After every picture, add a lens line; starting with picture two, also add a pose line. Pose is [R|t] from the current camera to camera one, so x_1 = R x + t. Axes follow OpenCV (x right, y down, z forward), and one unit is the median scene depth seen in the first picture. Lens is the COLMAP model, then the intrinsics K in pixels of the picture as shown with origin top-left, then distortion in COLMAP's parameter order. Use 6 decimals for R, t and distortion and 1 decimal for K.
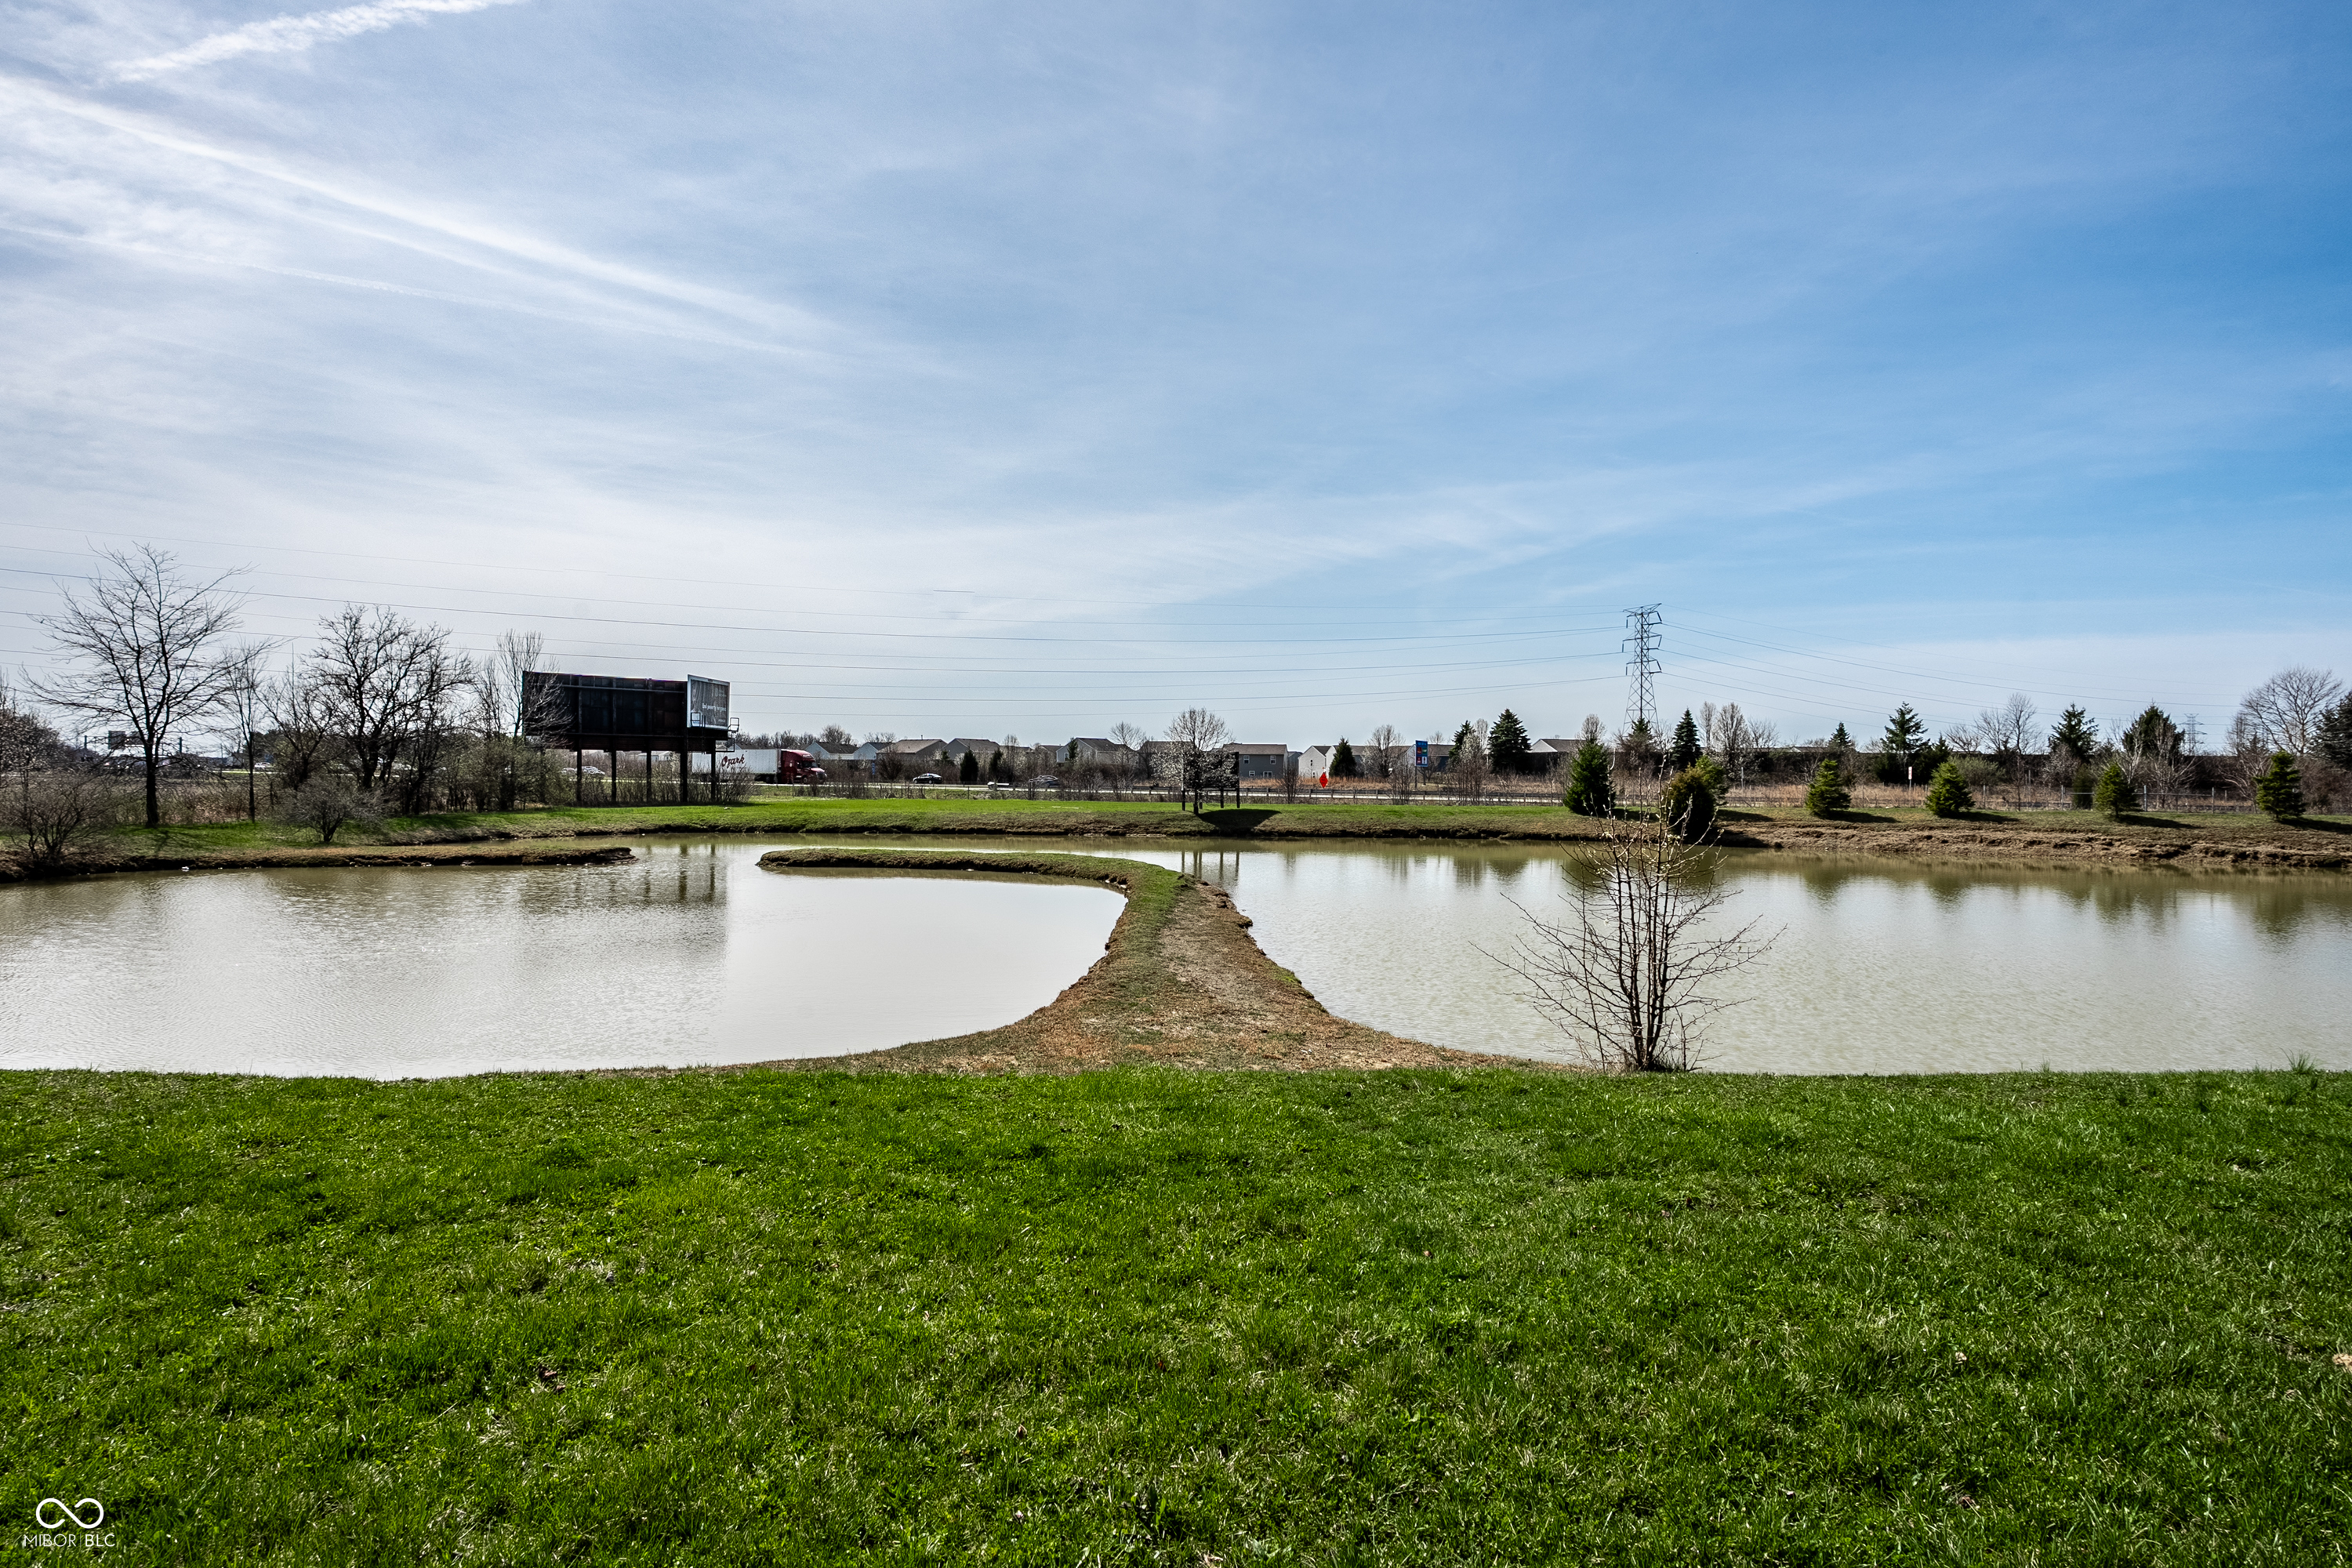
lens RADIAL K [[1153.9, 0, 1177.2], [0, 1153.9, 784.2], [0, 0, 1]] dist [-0.020043, -0.000198]
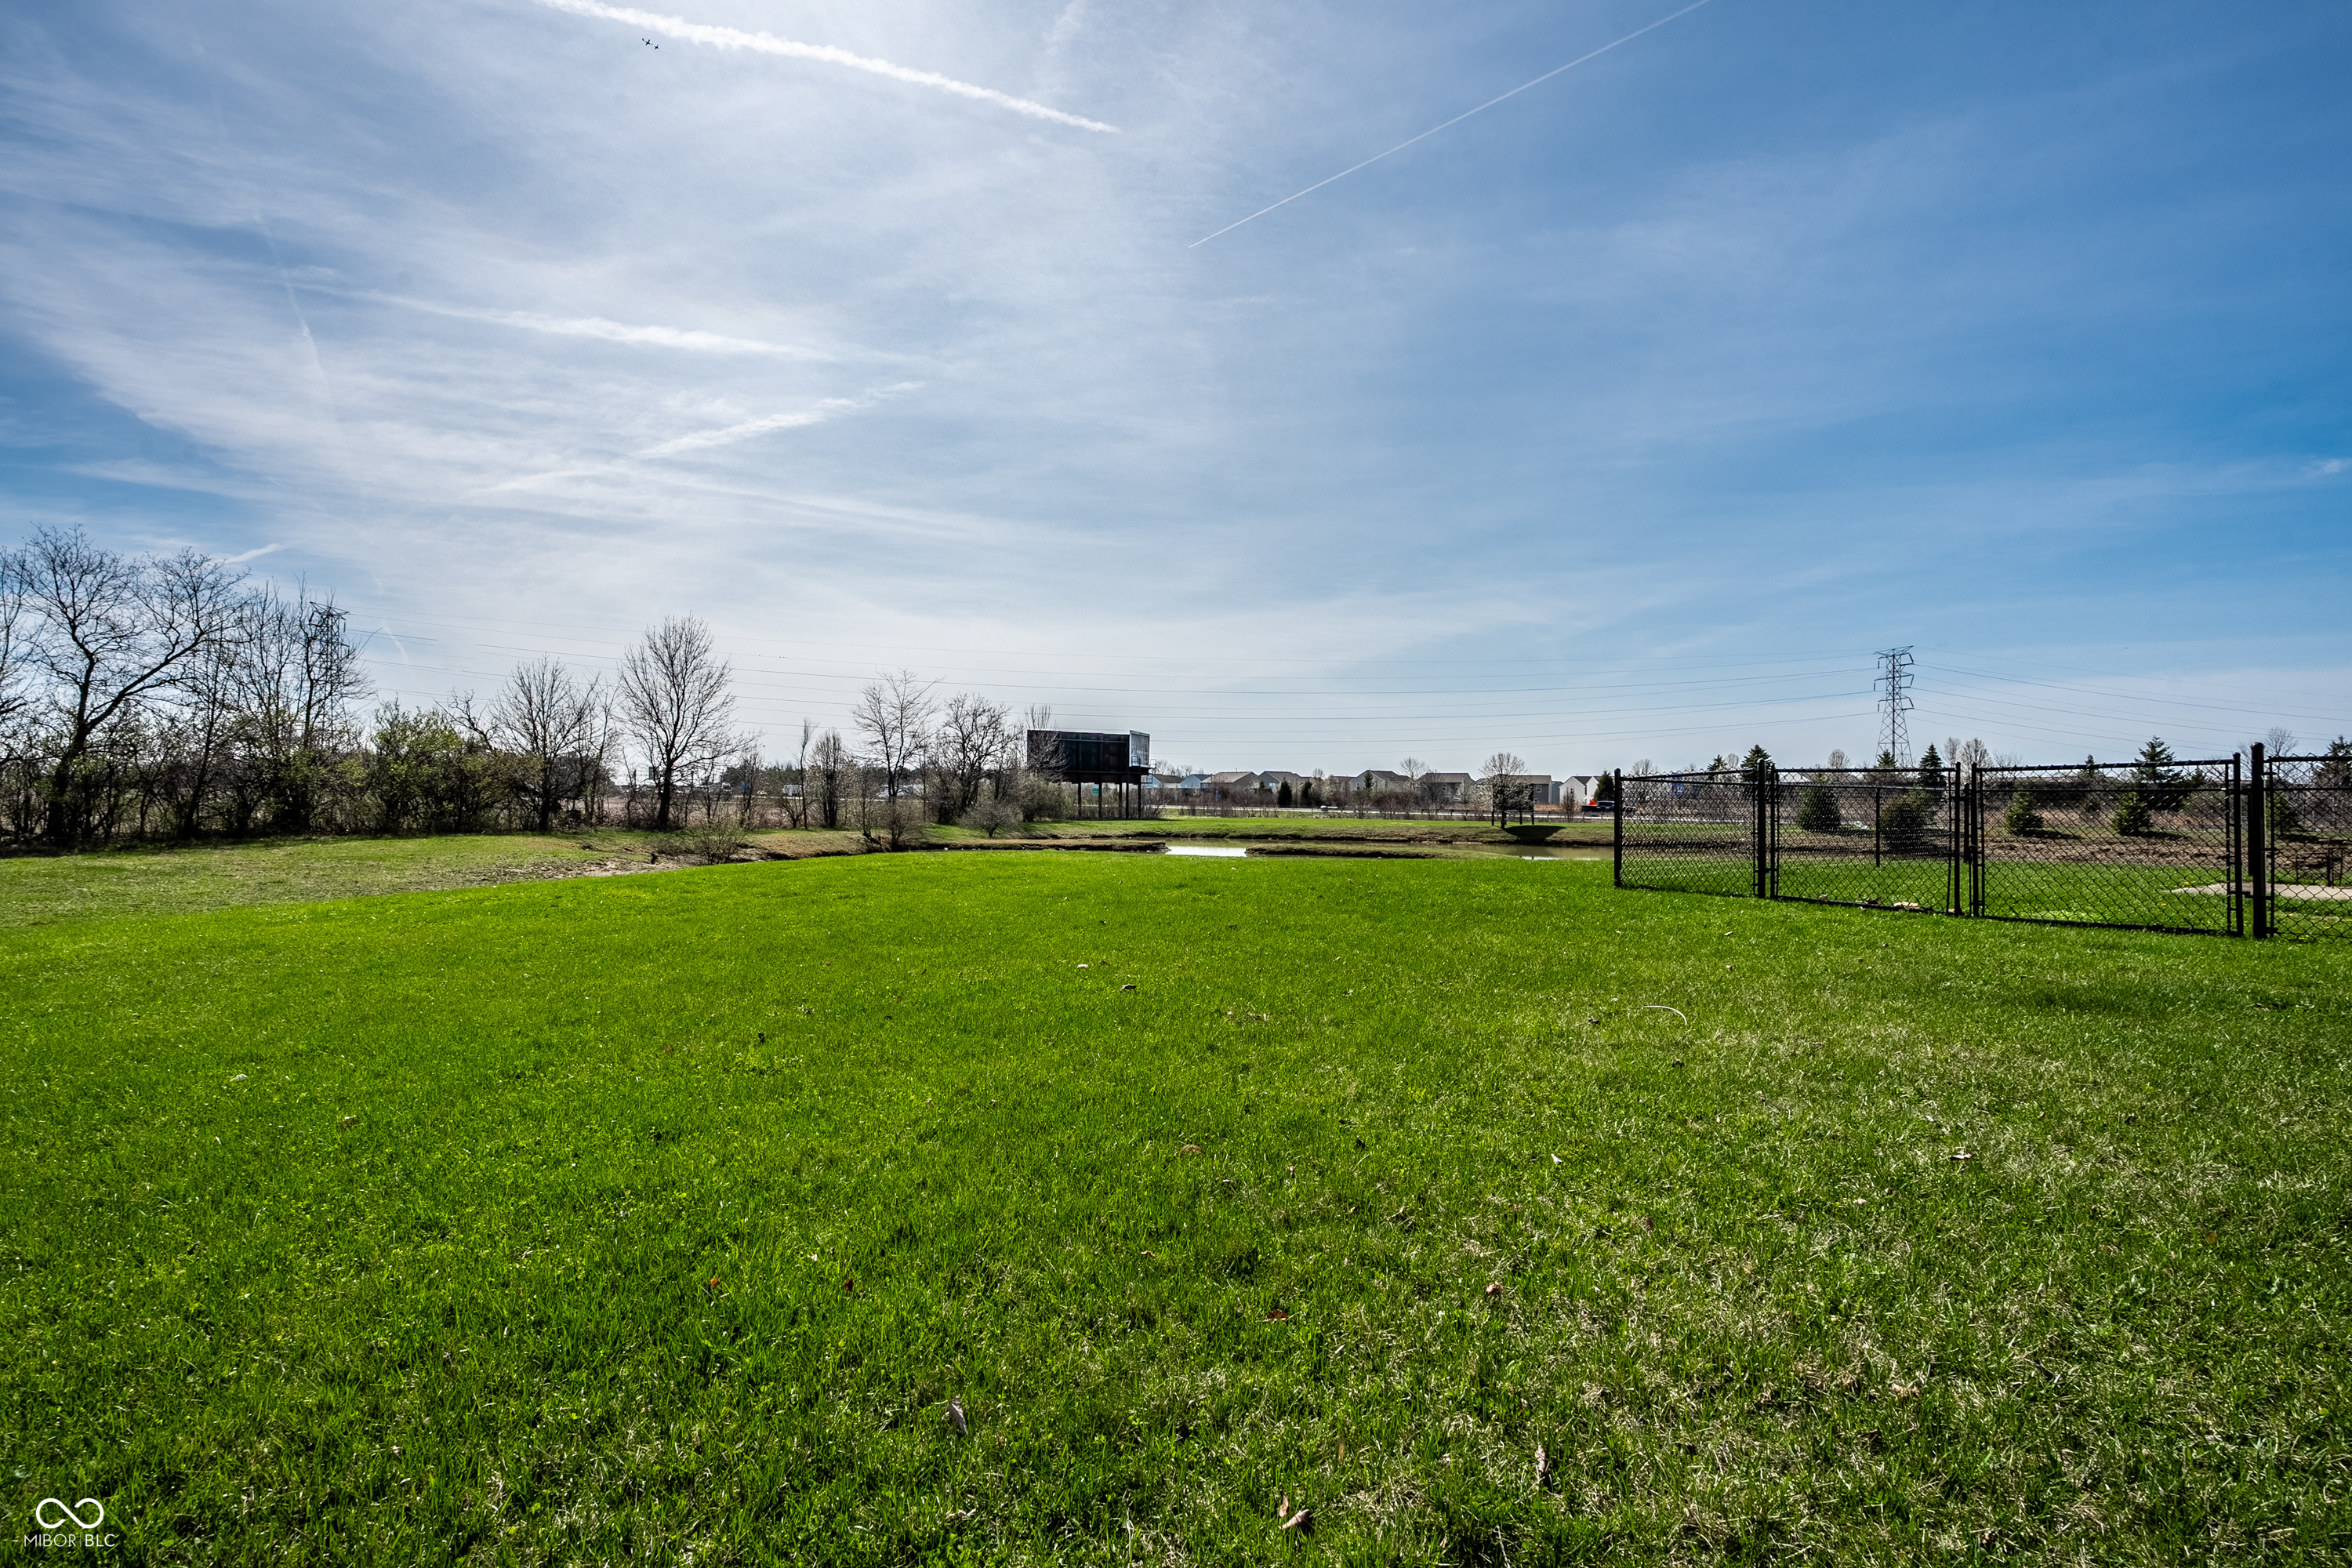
lens RADIAL K [[1098.7, 0, 1172.6], [0, 1098.7, 796.7], [0, 0, 1]] dist [0.003843, 0.000458]
pose [[0.976138, 0.002198, -0.217142, -0.067730], [-0.004964, 0.999913, -0.012191, 0.004491], [0.217096, 0.012978, 0.976064, -0.302051]]
